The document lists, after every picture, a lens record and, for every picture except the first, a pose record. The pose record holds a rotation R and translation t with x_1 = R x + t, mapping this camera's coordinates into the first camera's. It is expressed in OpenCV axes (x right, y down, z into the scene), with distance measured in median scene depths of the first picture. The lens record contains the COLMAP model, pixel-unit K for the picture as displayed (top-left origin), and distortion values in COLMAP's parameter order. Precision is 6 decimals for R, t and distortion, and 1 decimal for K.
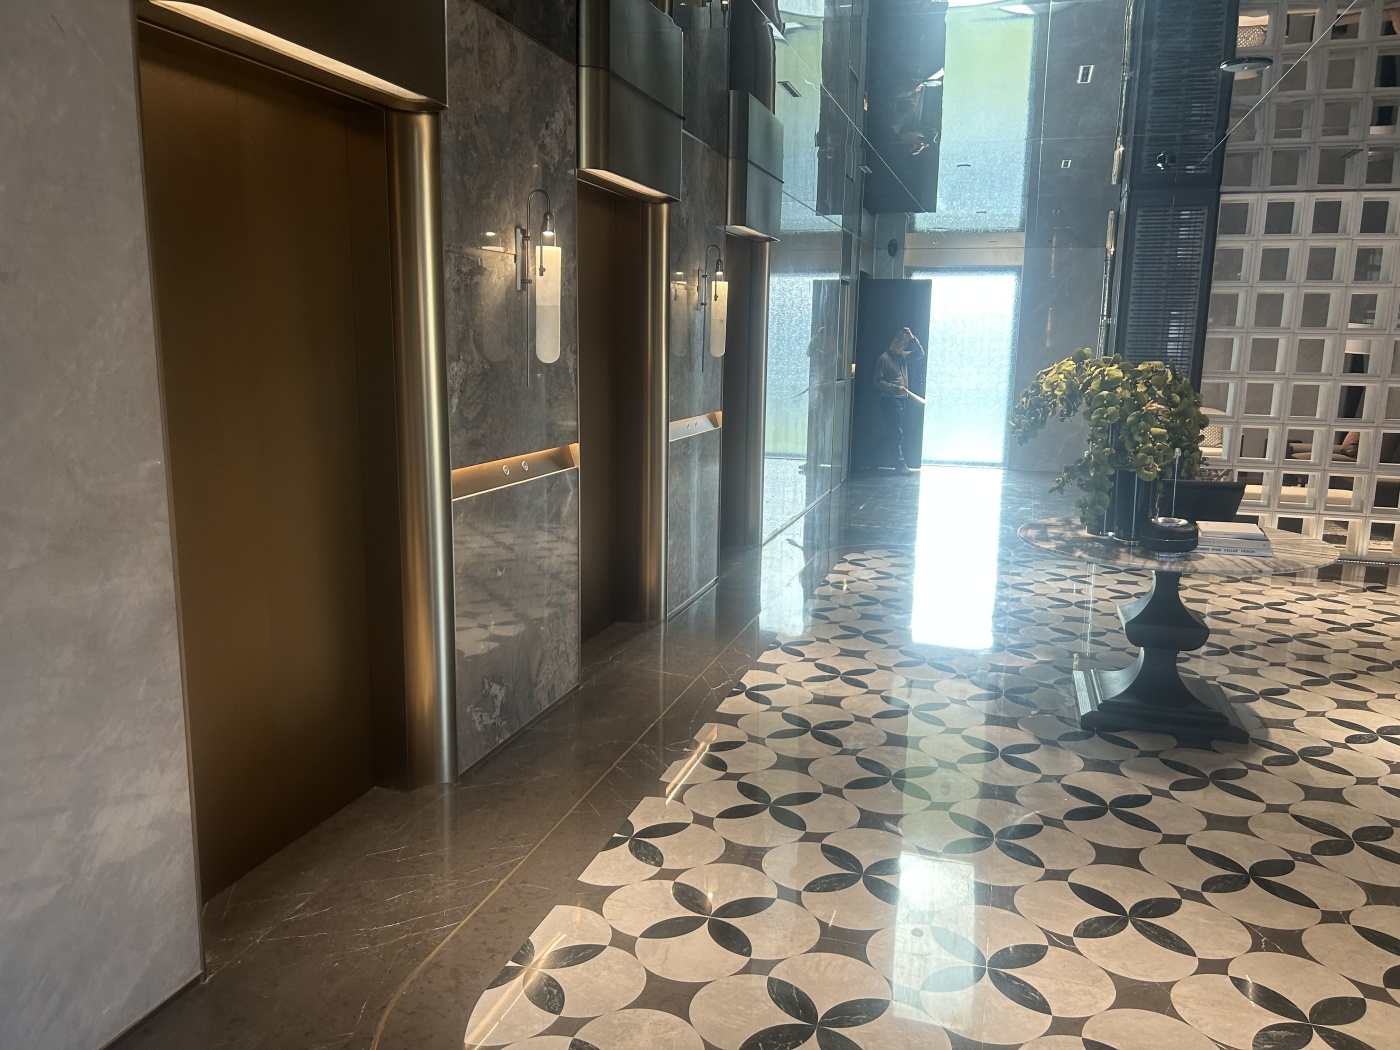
lens RADIAL K [[1054.2, 0, 707.2], [0, 1054.2, 530.4], [0, 0, 1]] dist [0.082306, -0.131226]
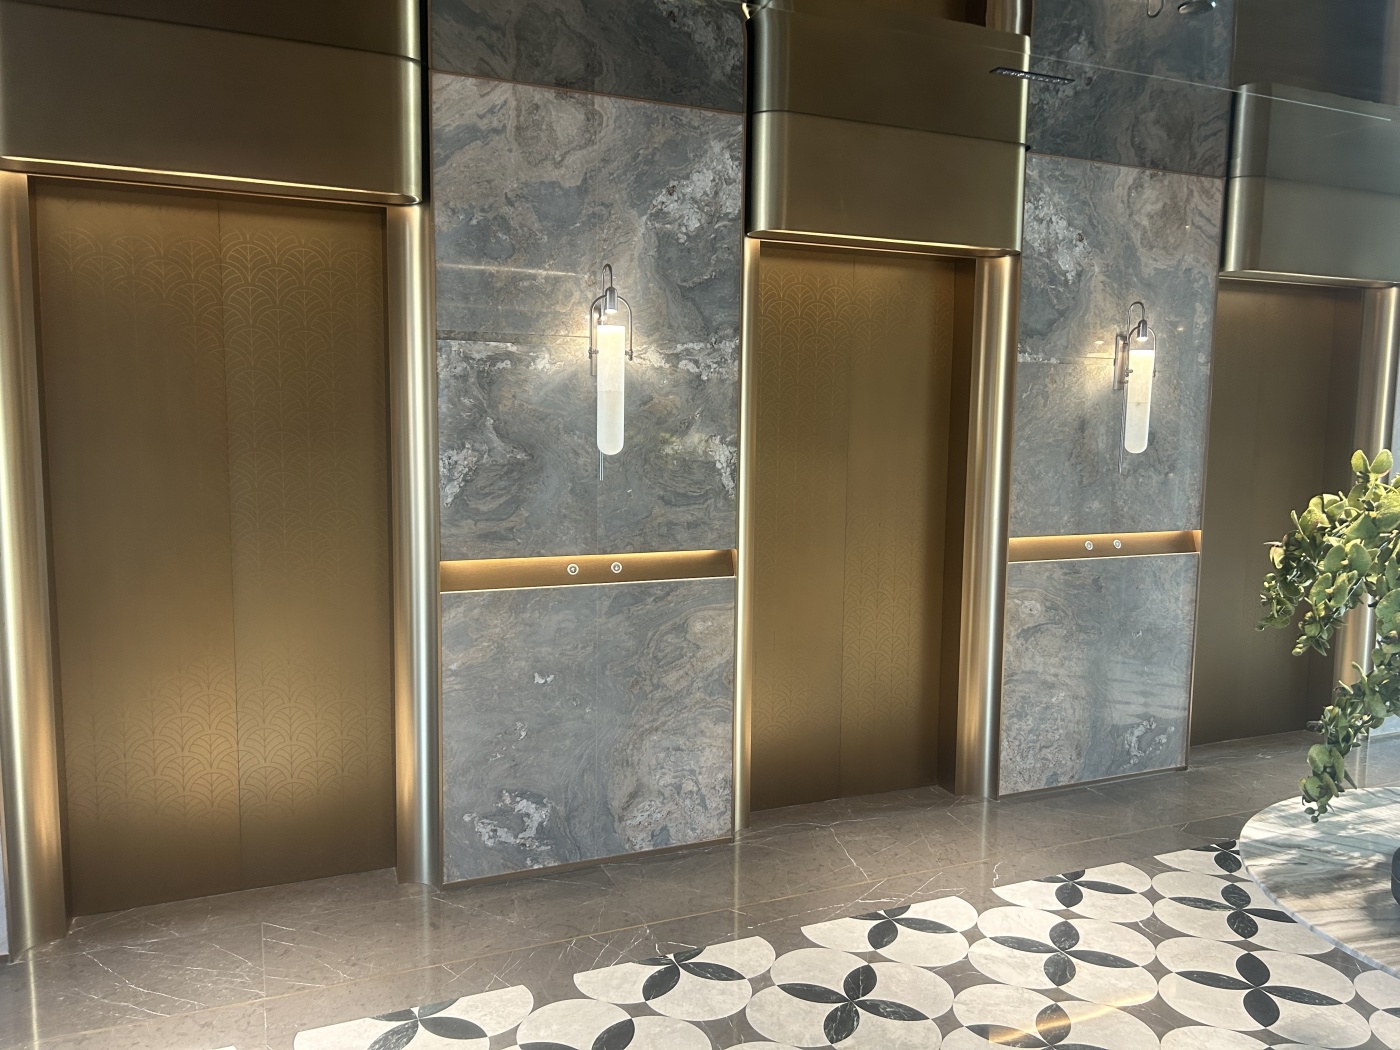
lens RADIAL K [[1054.2, 0, 707.2], [0, 1054.2, 530.4], [0, 0, 1]] dist [0.082306, -0.131226]
pose [[0.644676, 0.077305, -0.760537, 0.625971], [-0.141978, 0.989673, -0.019754, -0.097139], [0.751155, 0.120714, 0.648994, 0.537589]]
